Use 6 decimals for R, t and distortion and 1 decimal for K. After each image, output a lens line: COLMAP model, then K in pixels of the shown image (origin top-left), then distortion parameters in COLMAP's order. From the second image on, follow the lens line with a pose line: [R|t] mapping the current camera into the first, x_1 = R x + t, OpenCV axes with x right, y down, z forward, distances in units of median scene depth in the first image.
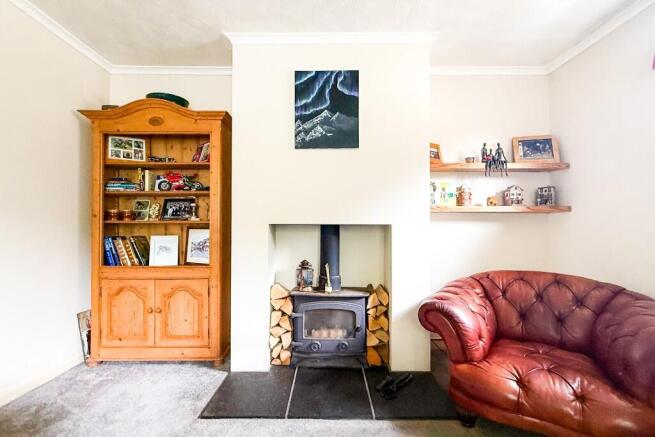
lens RADIAL K [[305.2, 0, 327.5], [0, 305.2, 218.5], [0, 0, 1]] dist [-0.000957, 0.000240]
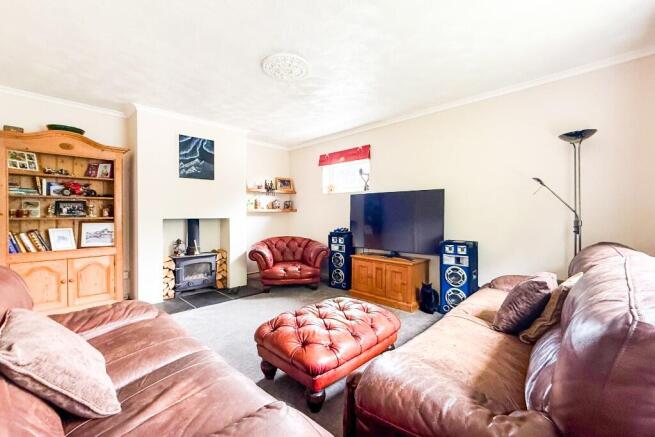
lens RADIAL K [[276.5, 0, 327.5], [0, 276.5, 218.5], [0, 0, 1]] dist [-0.000285, -0.000046]
pose [[0.699493, -0.012727, 0.714526, -0.639988], [-0.009979, 0.999570, 0.027574, -0.035840], [-0.714569, -0.026419, 0.699066, -0.756712]]
